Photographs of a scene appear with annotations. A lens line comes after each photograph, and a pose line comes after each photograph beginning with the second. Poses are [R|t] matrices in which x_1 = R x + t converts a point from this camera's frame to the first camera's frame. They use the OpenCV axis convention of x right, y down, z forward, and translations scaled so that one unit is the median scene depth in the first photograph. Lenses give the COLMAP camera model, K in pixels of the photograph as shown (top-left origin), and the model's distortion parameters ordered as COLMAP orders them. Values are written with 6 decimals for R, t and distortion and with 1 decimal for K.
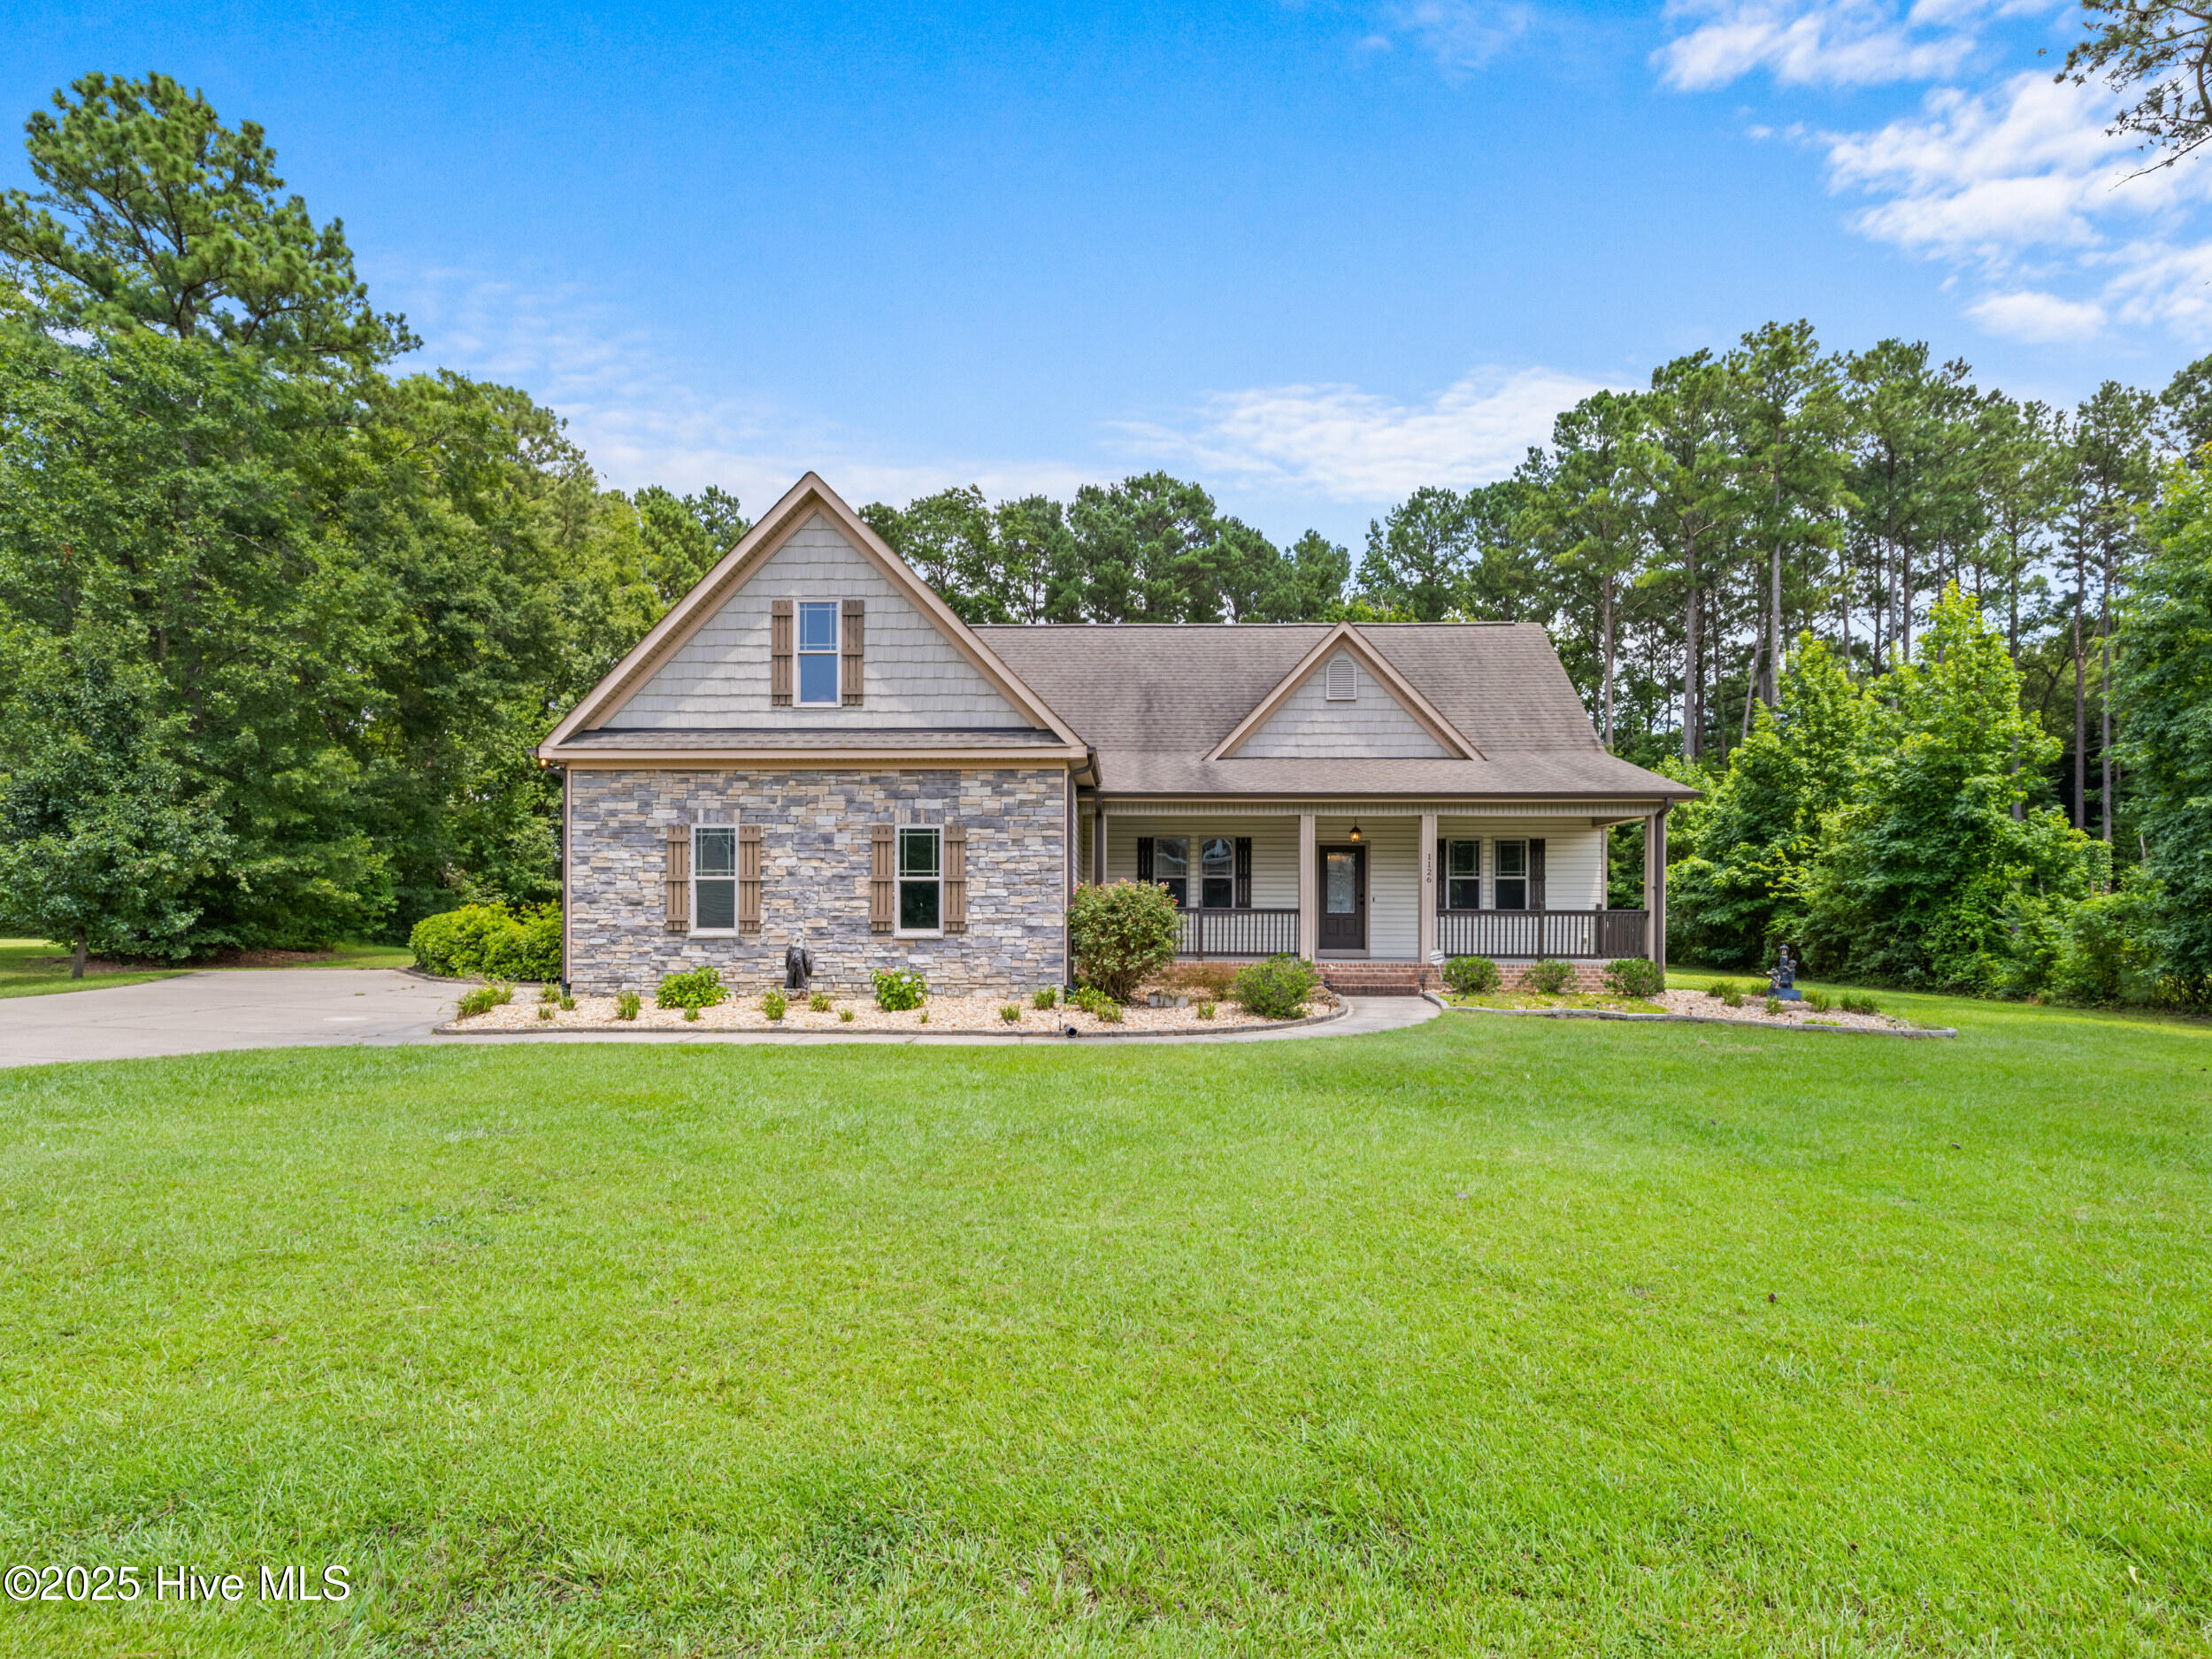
lens RADIAL K [[1075.6, 0, 1107.4], [0, 1075.6, 874.1], [0, 0, 1]] dist [0.002127, 0.000818]
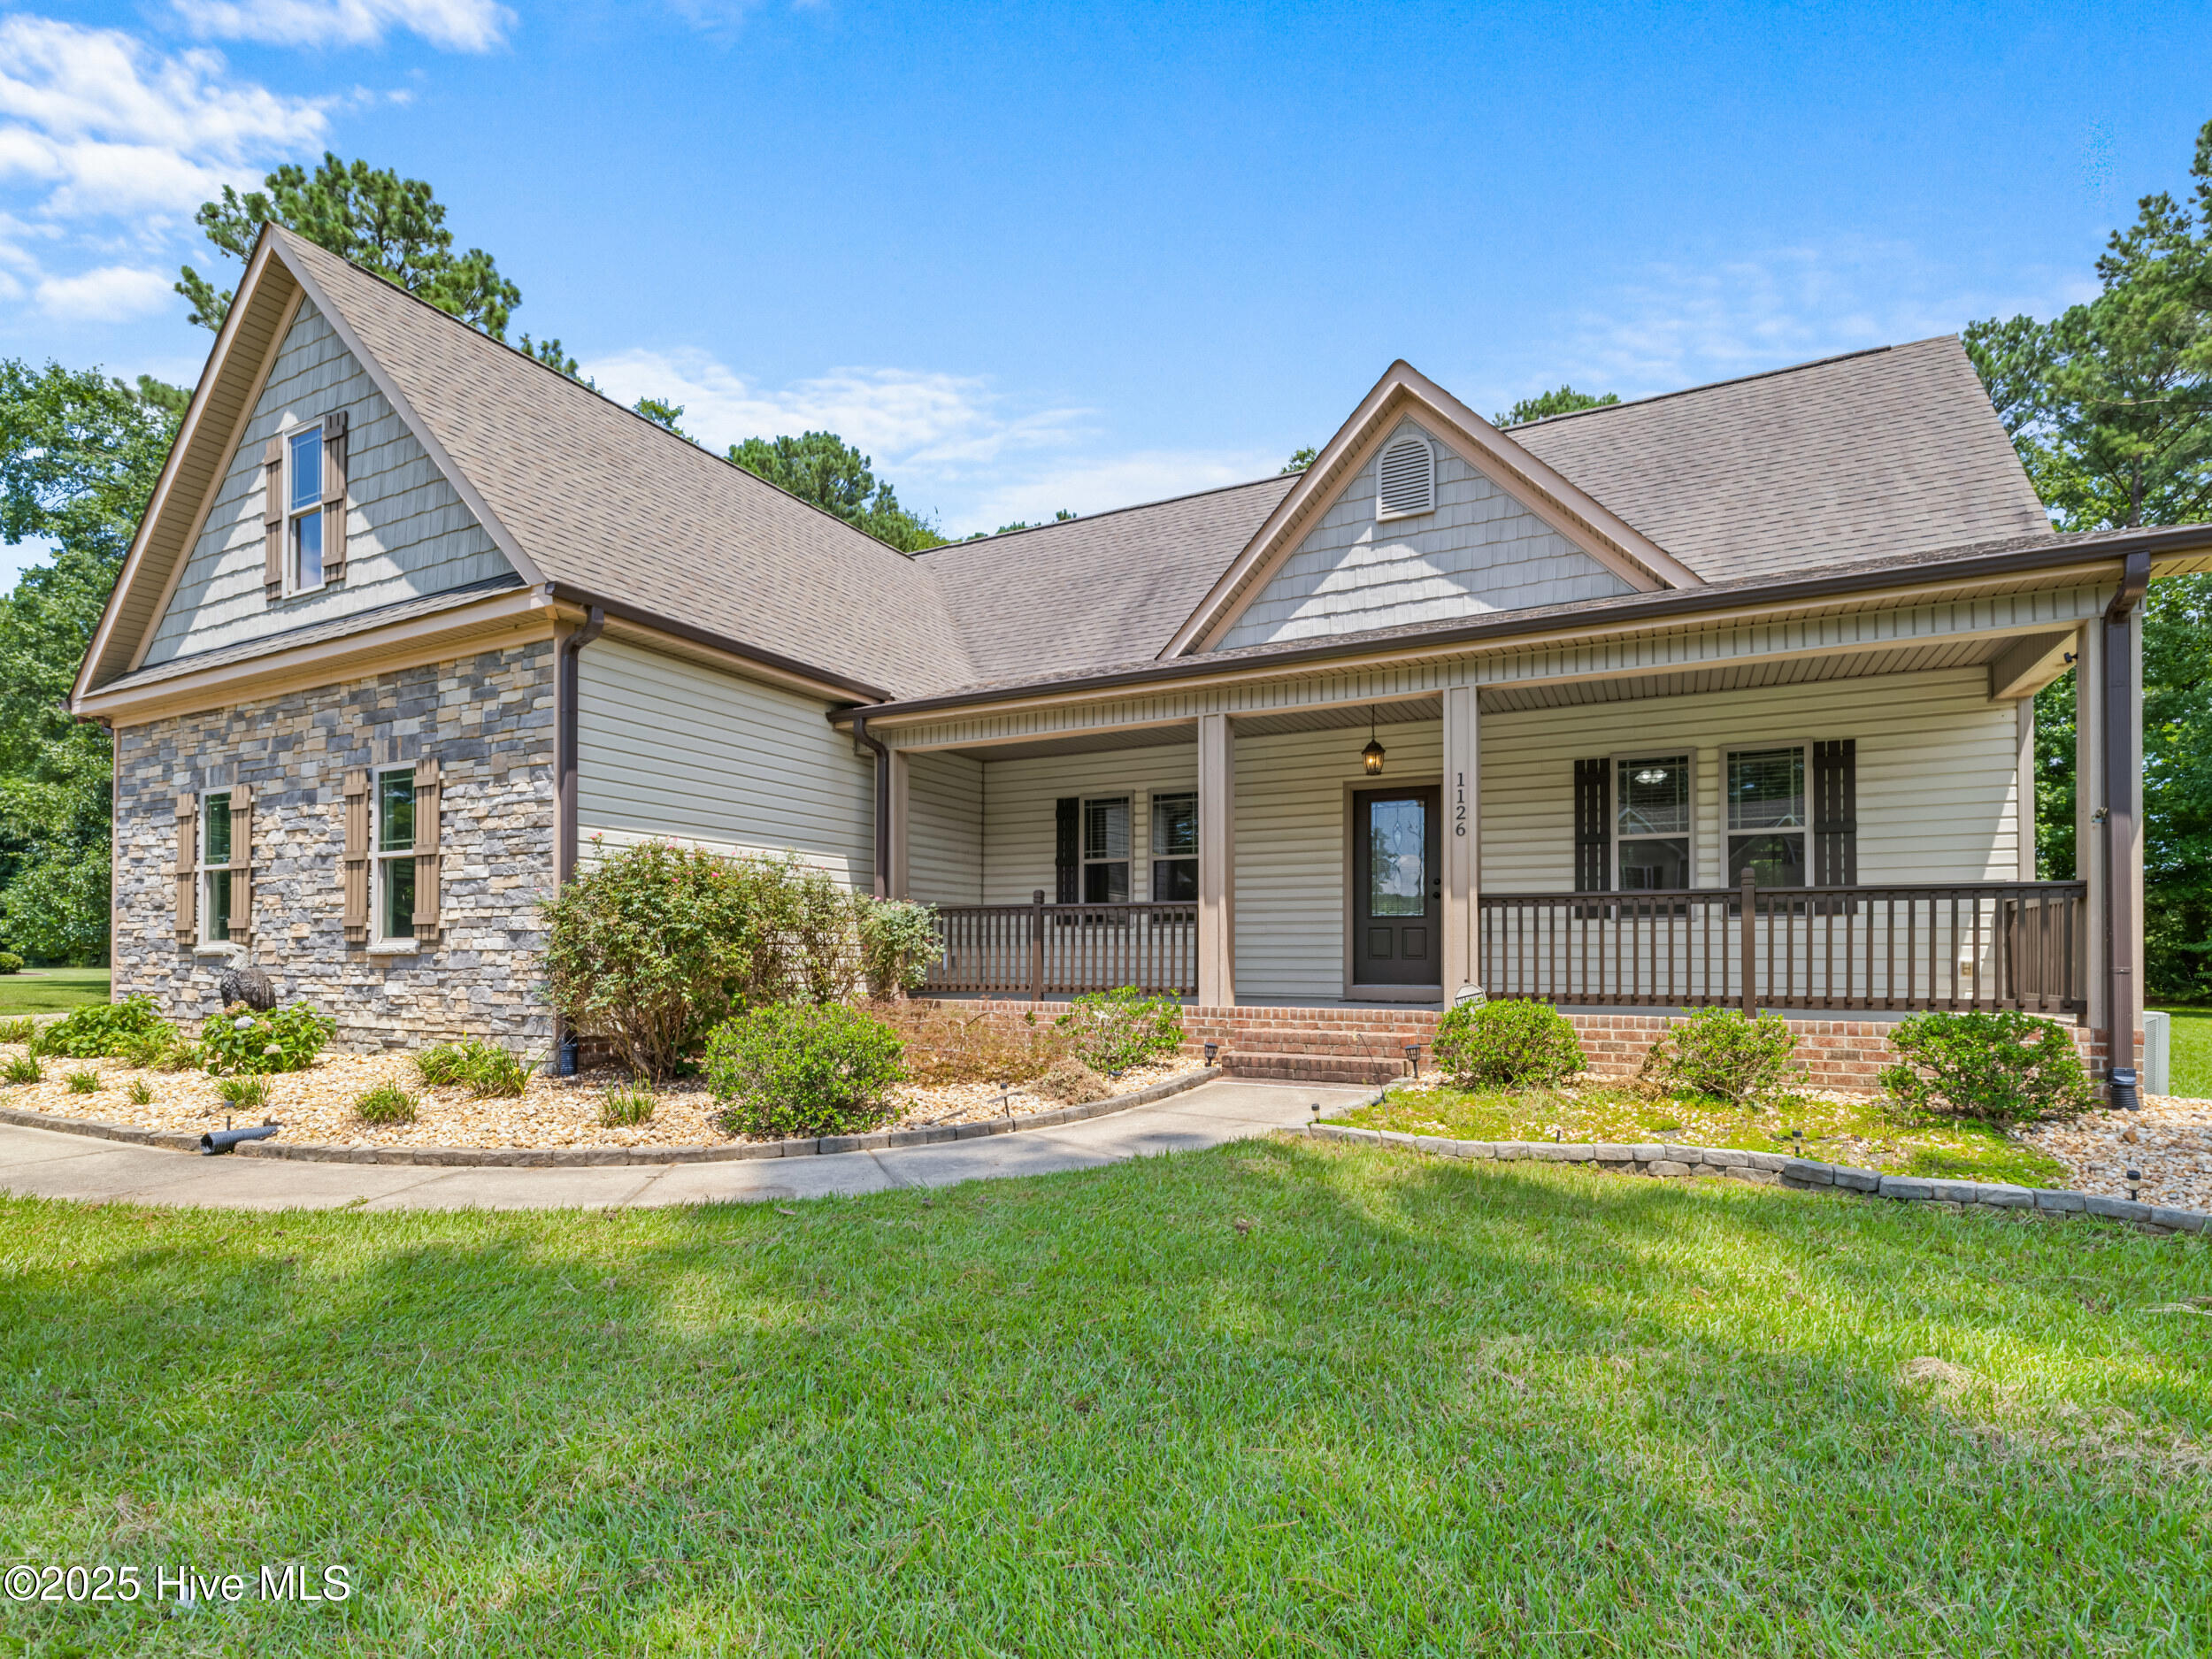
lens RADIAL K [[1088.8, 0, 1108.8], [0, 1088.8, 922.8], [0, 0, 1]] dist [-0.002654, 0.000473]
pose [[0.899127, -0.017309, -0.437346, 0.439883], [0.019630, 0.999807, 0.000787, 0.049391], [0.437248, -0.009293, 0.899293, 0.626518]]
